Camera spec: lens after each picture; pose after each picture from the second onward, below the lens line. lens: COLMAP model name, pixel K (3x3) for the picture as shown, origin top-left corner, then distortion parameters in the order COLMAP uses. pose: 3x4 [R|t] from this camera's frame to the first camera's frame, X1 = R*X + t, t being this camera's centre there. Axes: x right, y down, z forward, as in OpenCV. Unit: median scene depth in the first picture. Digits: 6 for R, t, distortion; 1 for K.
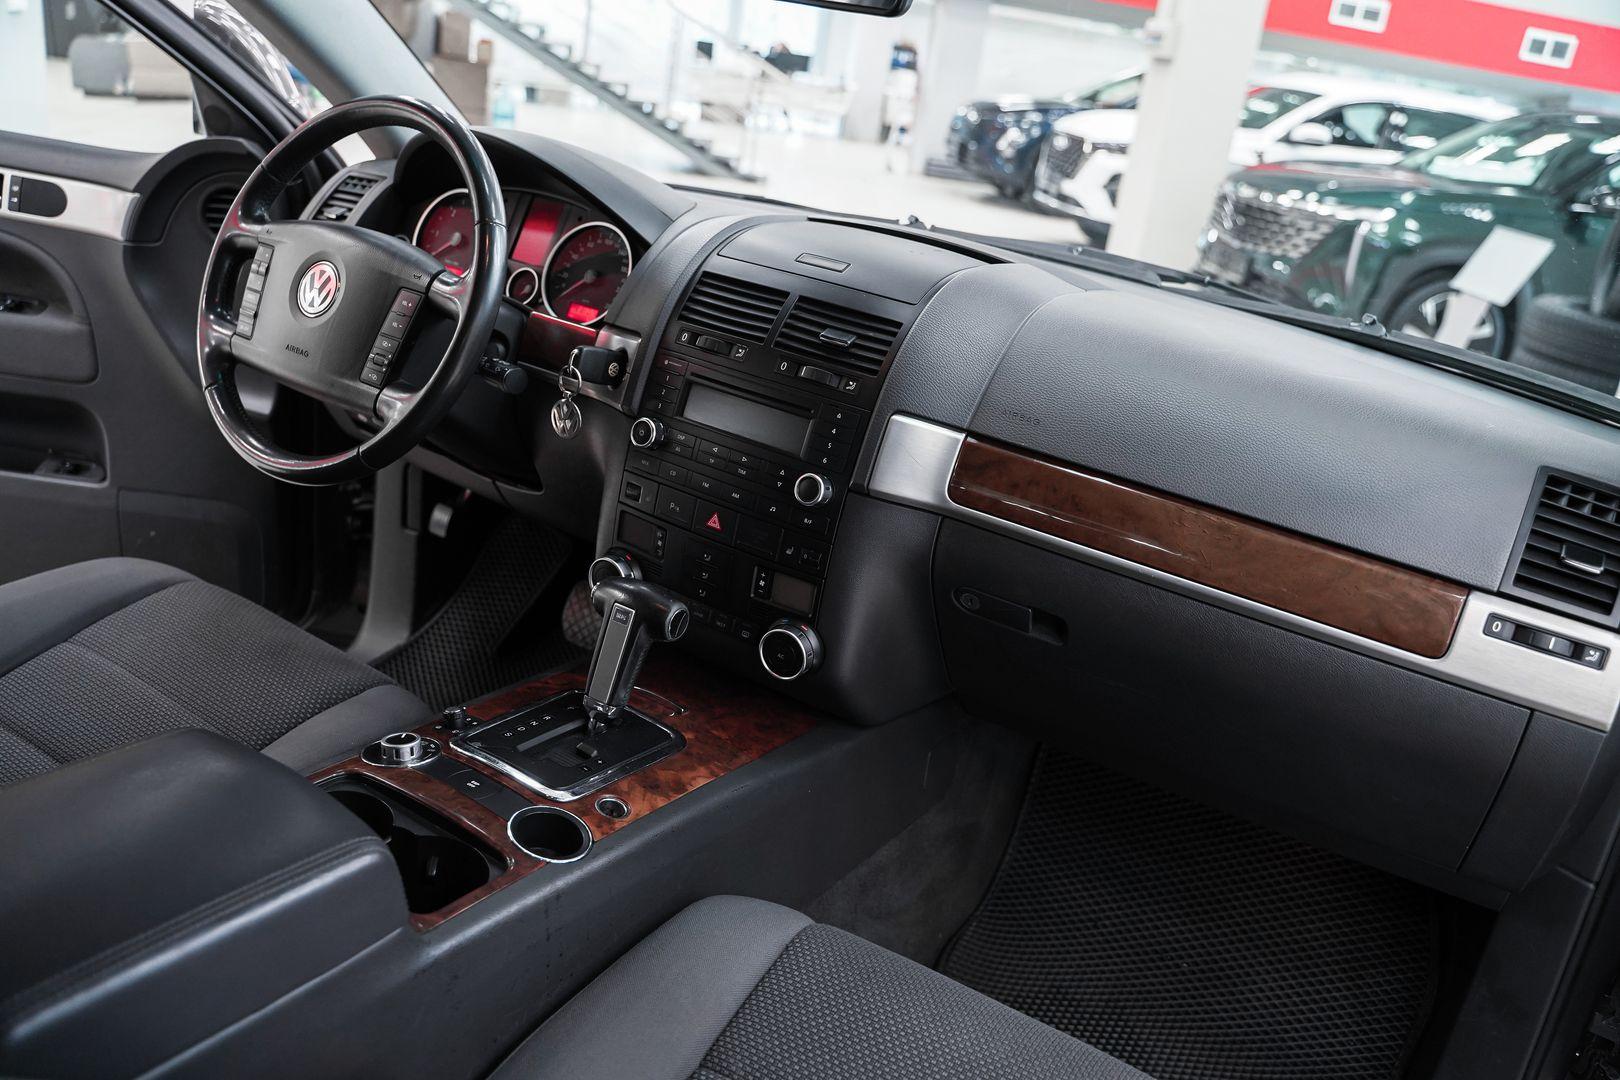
lens RADIAL K [[1300.9, 0, 810.0], [0, 1300.9, 540.0], [0, 0, 1]] dist [-0.125670, 0.101623]
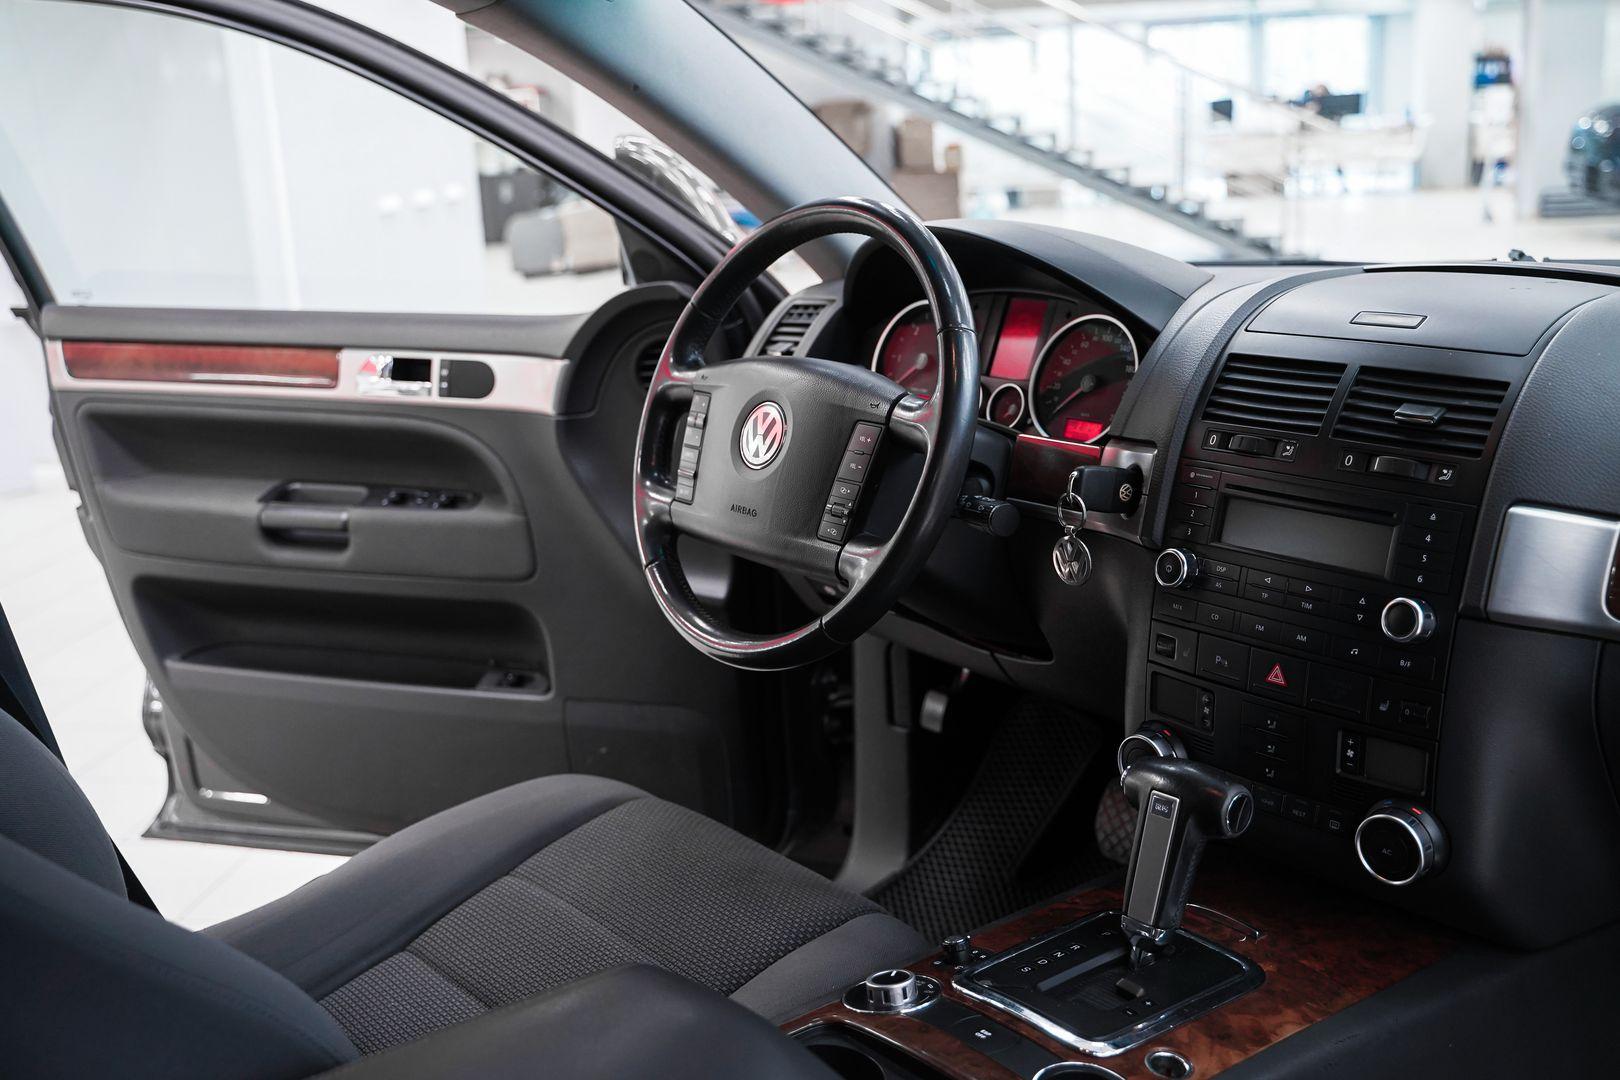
lens RADIAL K [[1645.5, 0, 811.1], [0, 1645.5, 515.8], [0, 0, 1]] dist [-0.079912, 0.140274]
pose [[0.932678, -0.109019, -0.343842, 0.008188], [0.060243, 0.986924, -0.149503, 0.015023], [0.355645, 0.118724, 0.927050, 0.011091]]
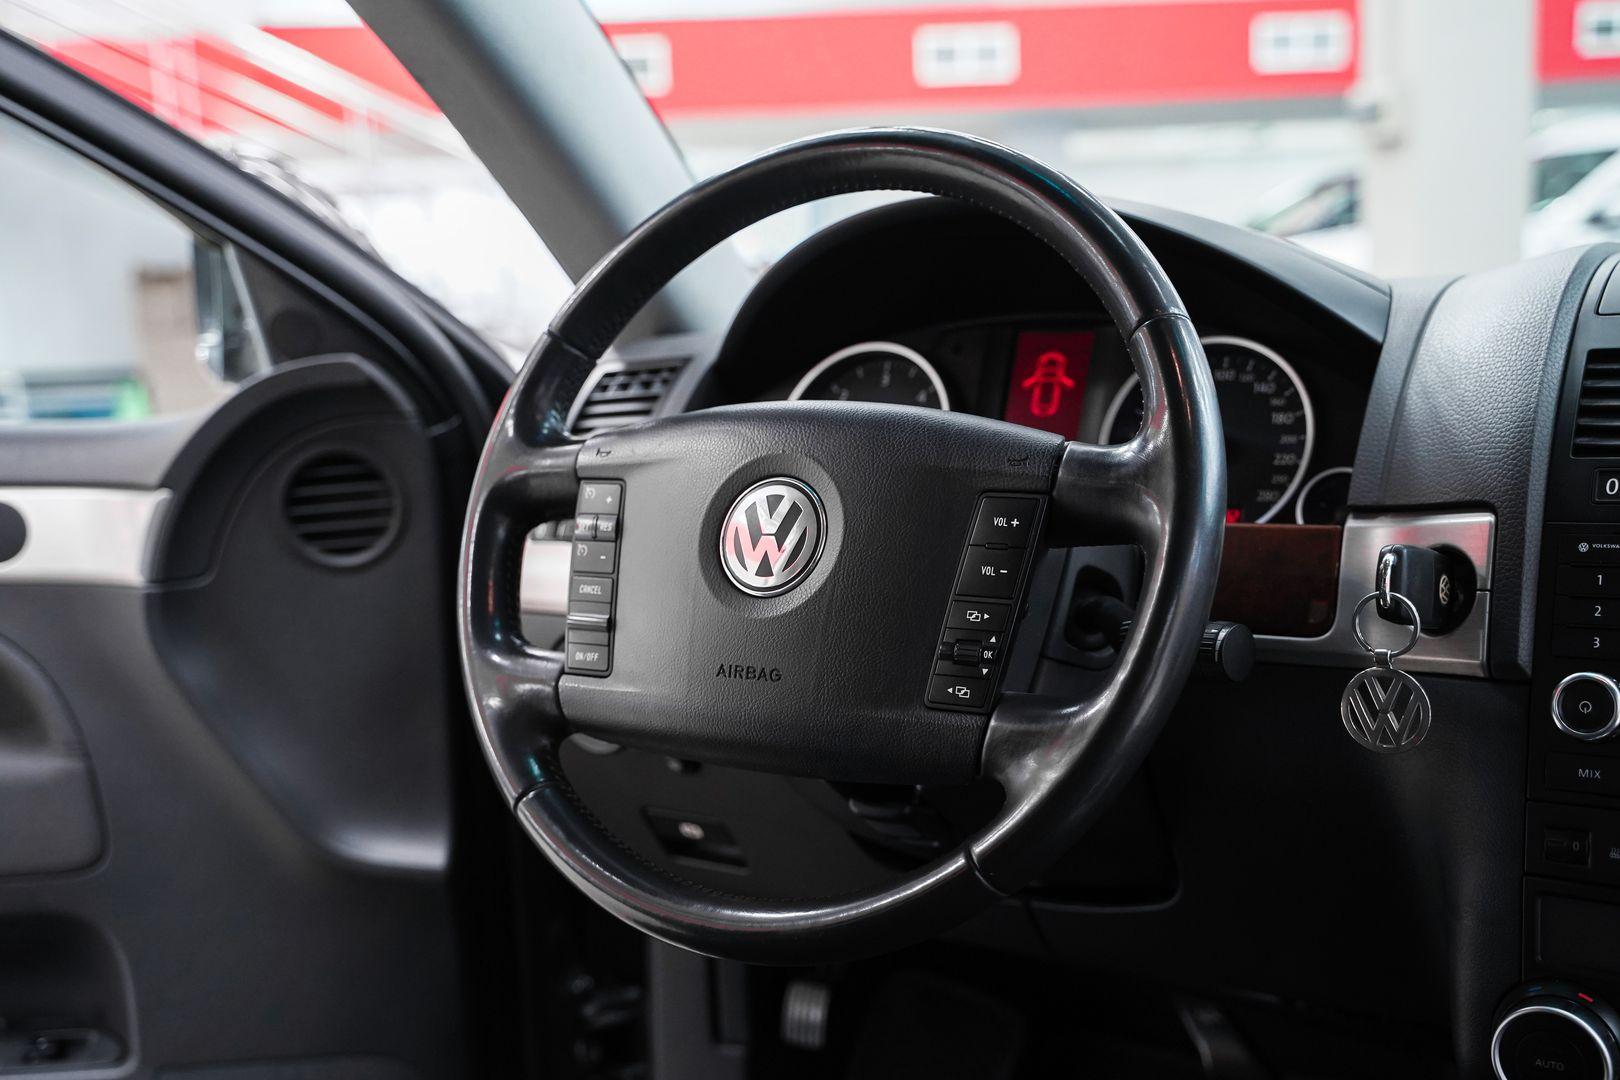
lens RADIAL K [[1932.0, 0, 810.0], [0, 1932.0, 540.0], [0, 0, 1]] dist [0.023749, 0.017456]
pose [[0.982539, -0.185895, -0.007687, -0.287016], [0.179454, 0.957783, -0.224607, -0.027001], [0.049116, 0.219306, 0.974419, 0.246141]]
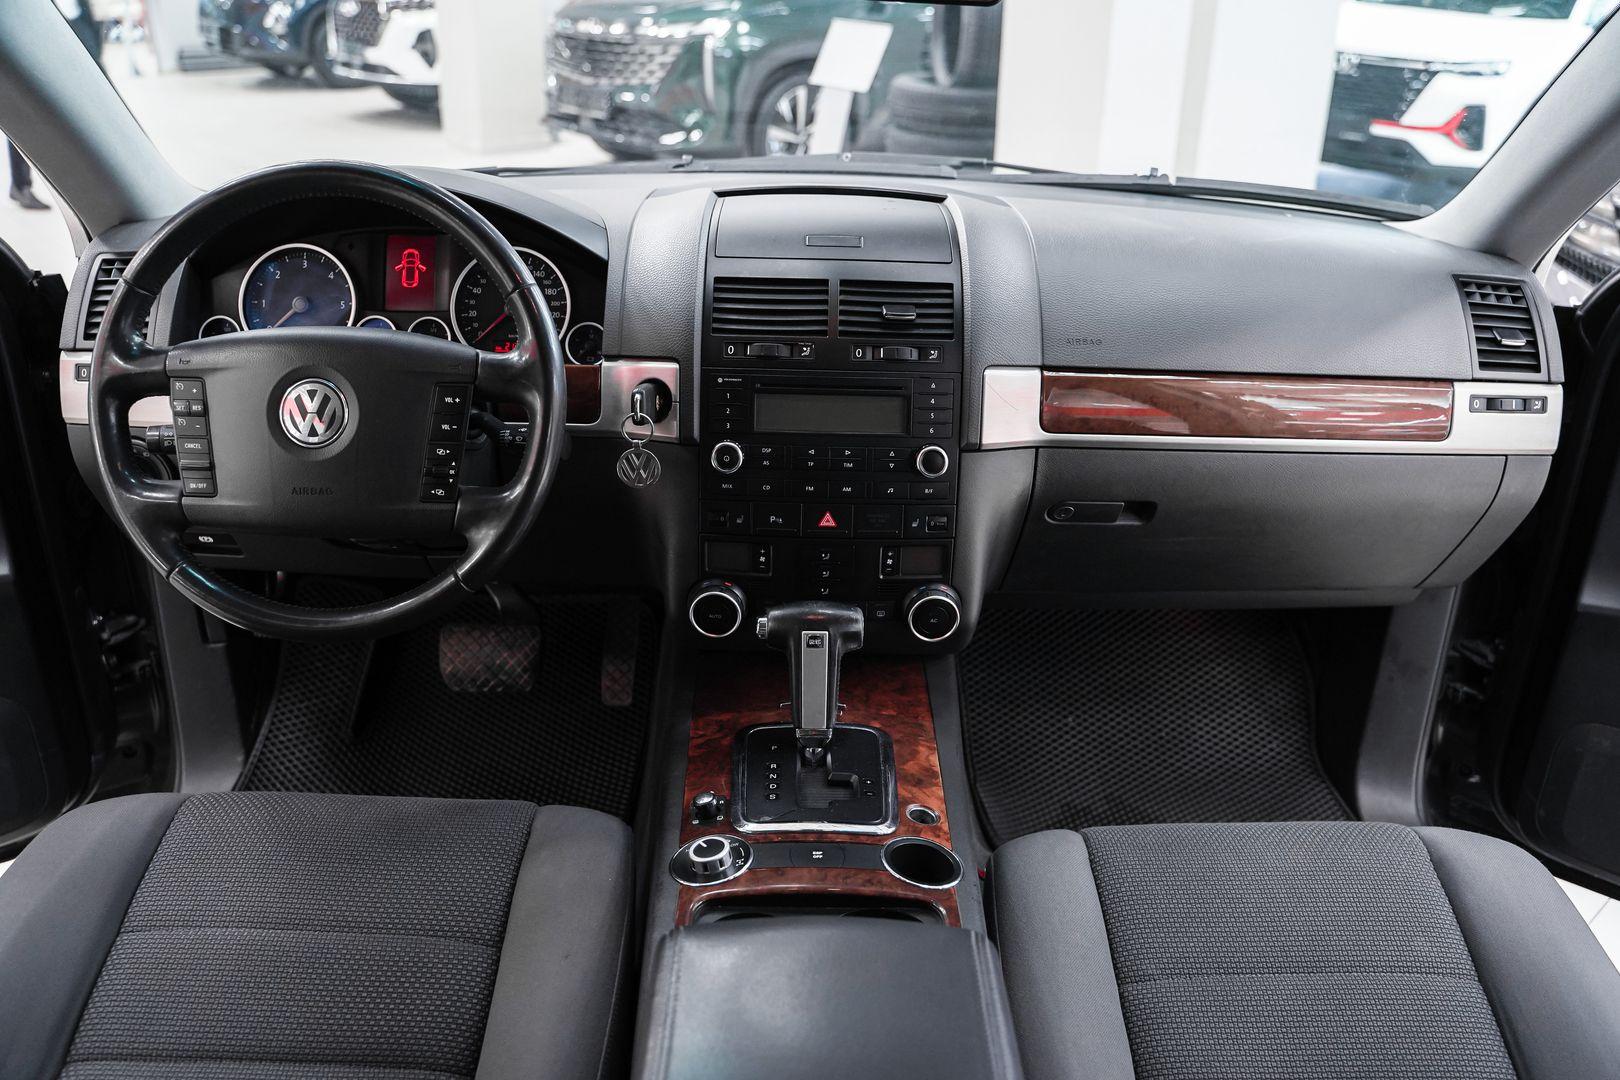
lens RADIAL K [[1300.9, 0, 810.0], [0, 1300.9, 540.0], [0, 0, 1]] dist [-0.125670, 0.101623]
pose [[0.835715, -0.335977, 0.434395, -0.394630], [0.282445, 0.941338, 0.184681, -0.141932], [-0.470961, -0.031648, 0.881586, 0.089997]]
